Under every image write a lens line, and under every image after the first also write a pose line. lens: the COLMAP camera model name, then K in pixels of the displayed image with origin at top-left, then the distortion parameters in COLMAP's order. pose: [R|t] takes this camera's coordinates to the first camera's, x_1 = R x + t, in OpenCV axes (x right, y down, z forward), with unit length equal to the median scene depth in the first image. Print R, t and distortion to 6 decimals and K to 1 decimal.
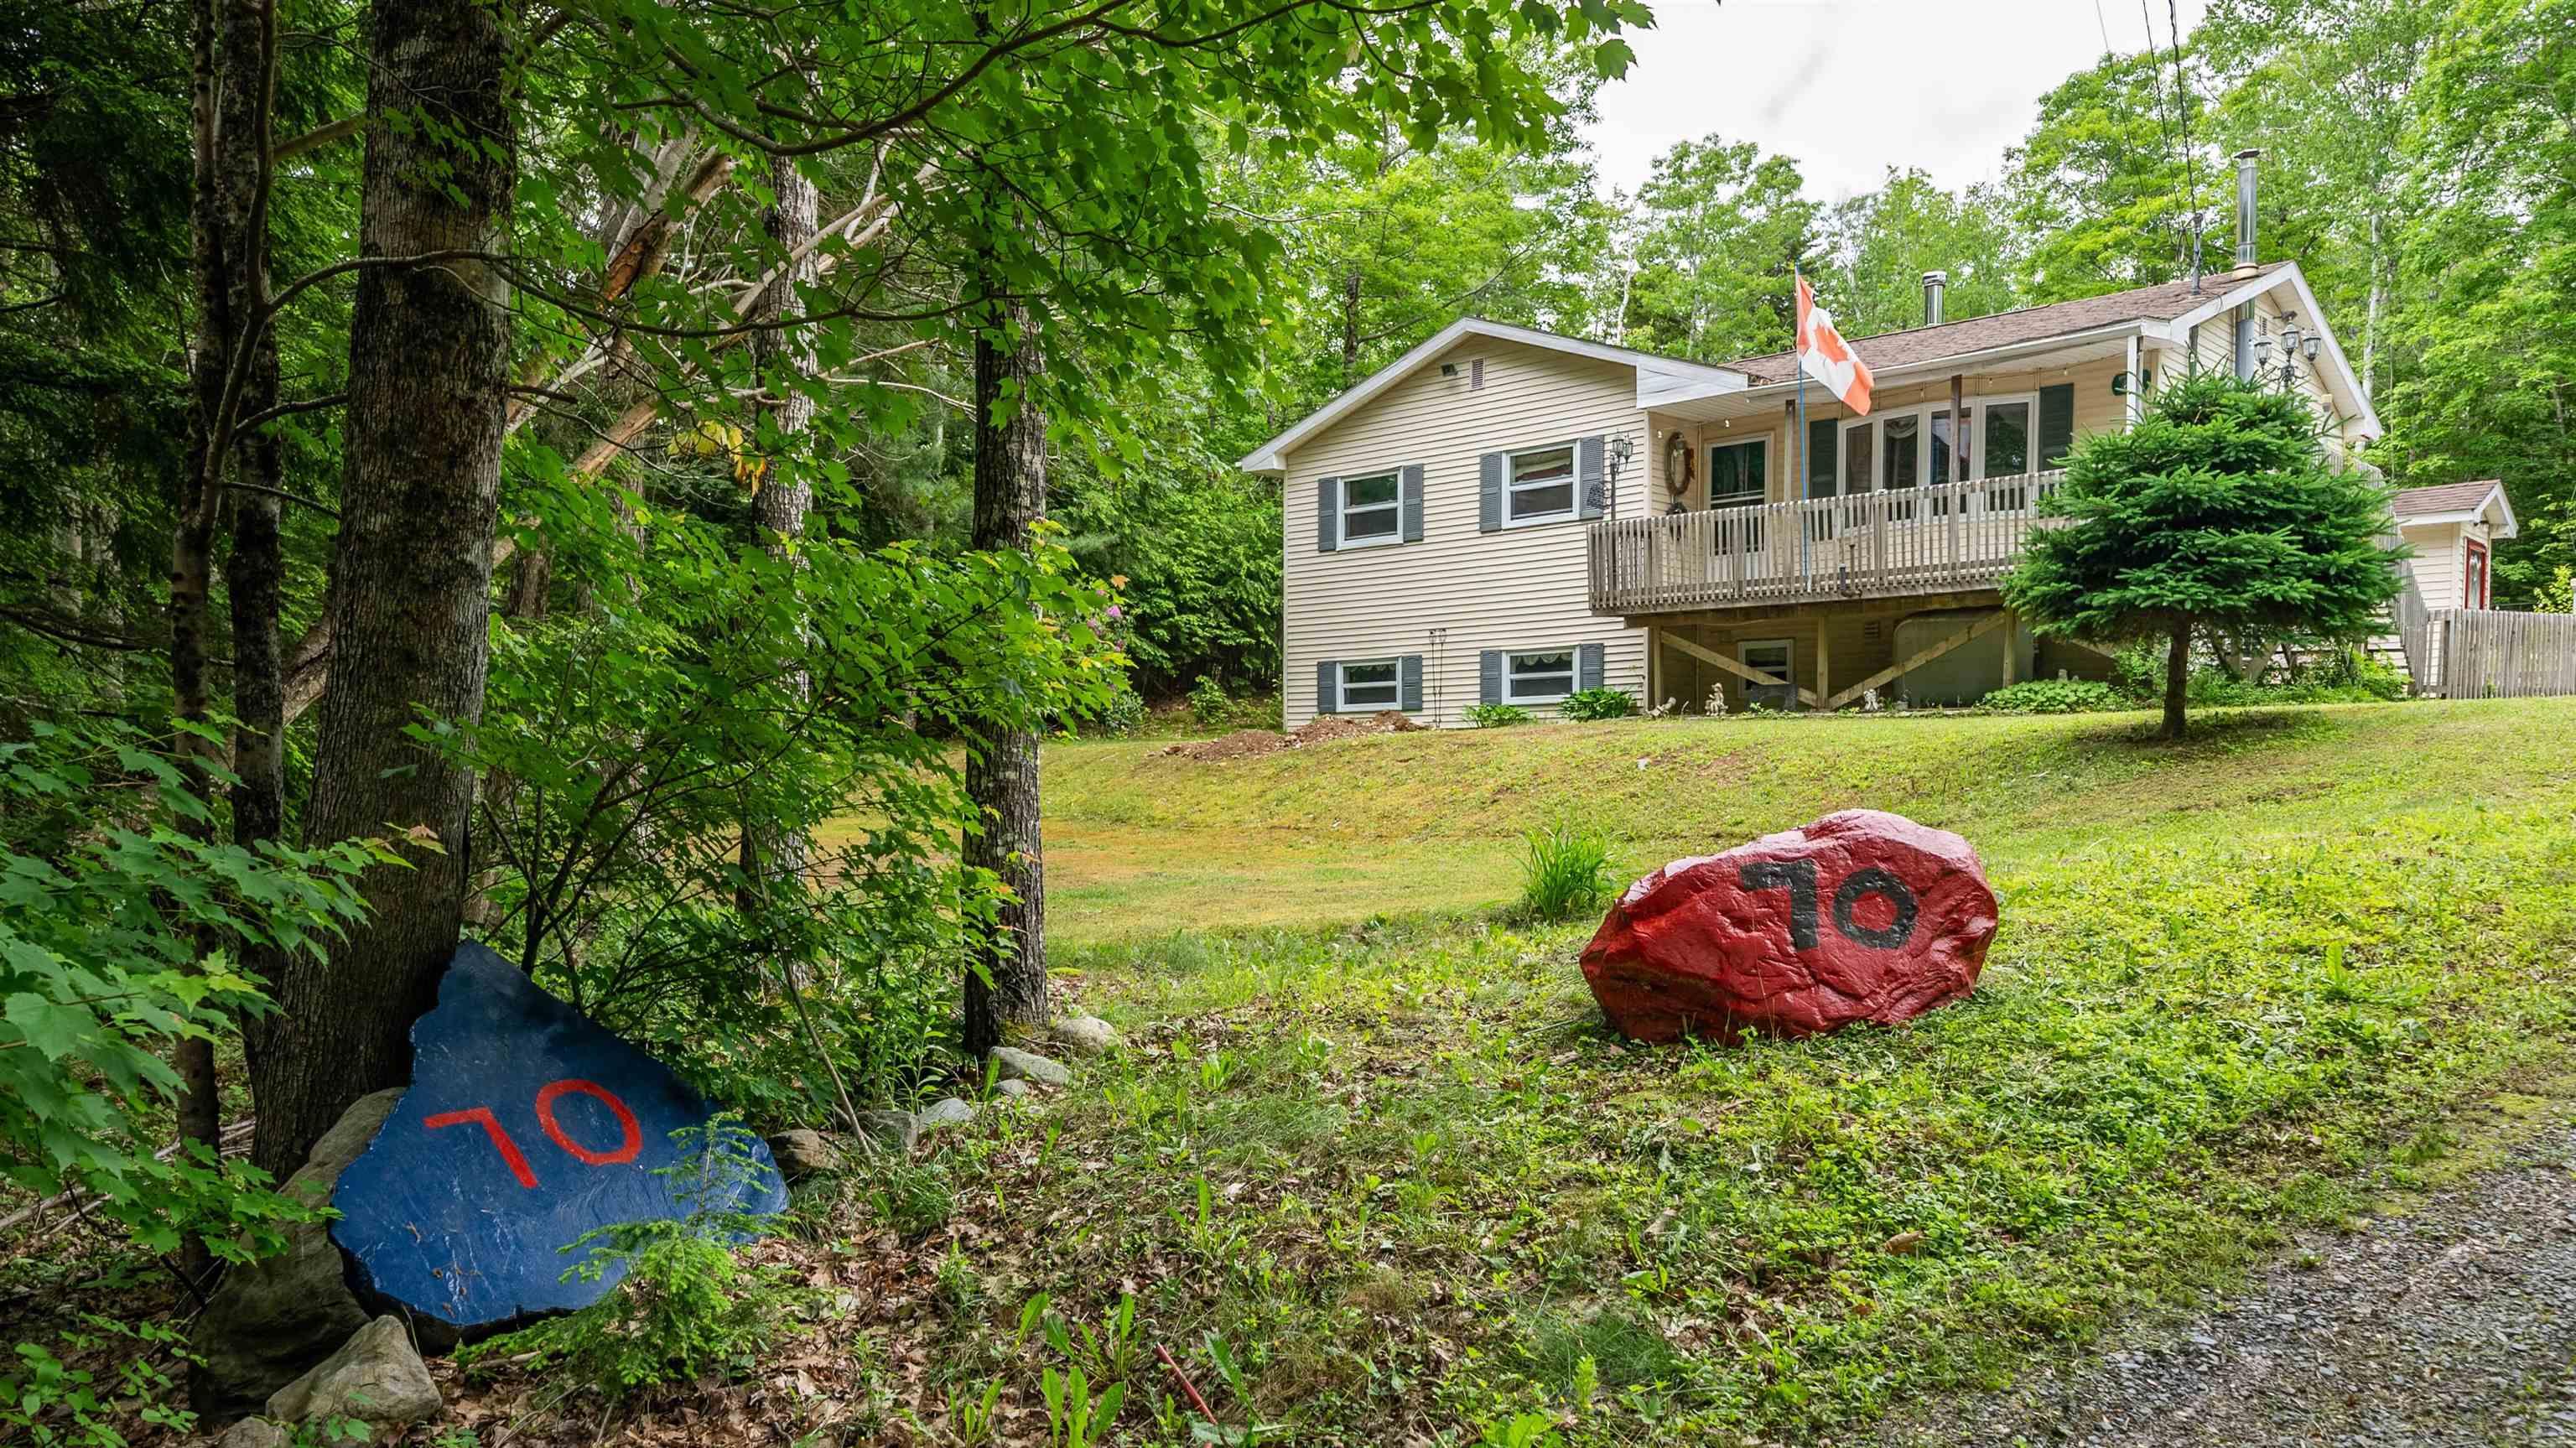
lens RADIAL K [[1763.4, 0, 1280.2], [0, 1763.4, 856.7], [0, 0, 1]] dist [0.001037, 0.000158]
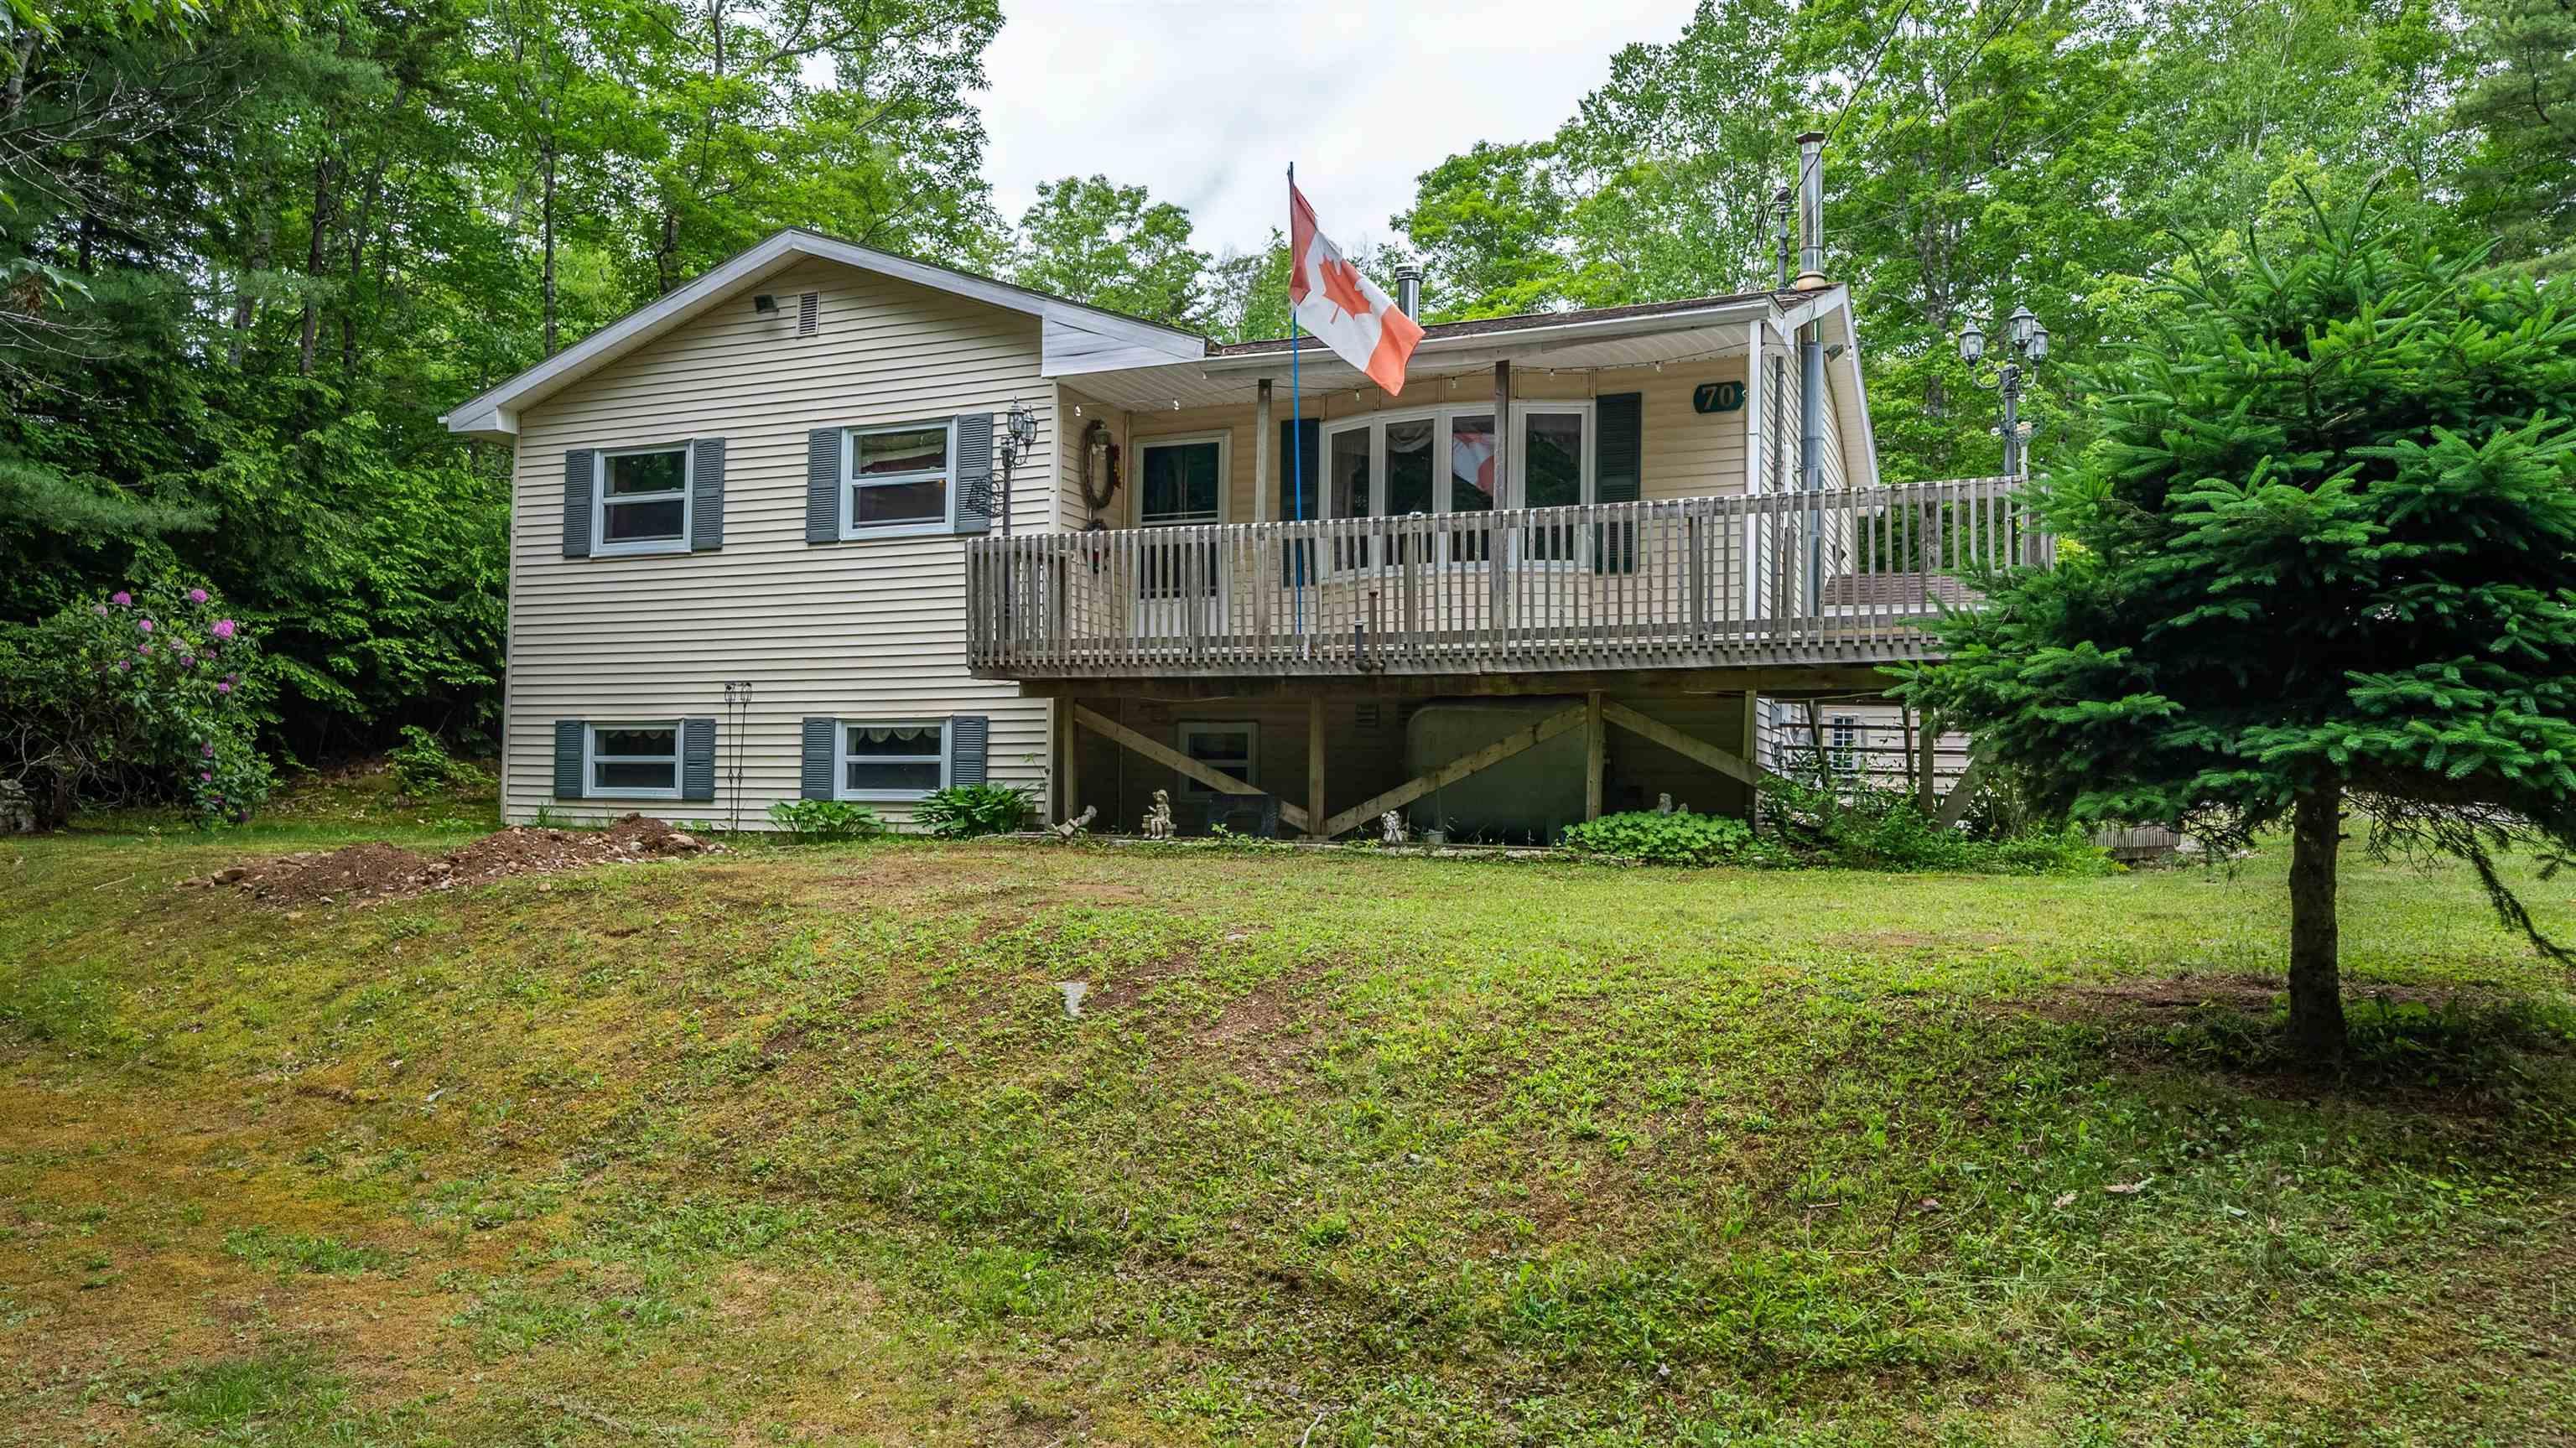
lens RADIAL K [[1693.7, 0, 1289.4], [0, 1693.7, 764.1], [0, 0, 1]] dist [0.003753, 0.000642]
pose [[0.934248, 0.028088, 0.355517, 0.057985], [-0.002064, 0.997303, -0.073370, -0.052704], [-0.356619, 0.067812, 0.931786, 0.336814]]
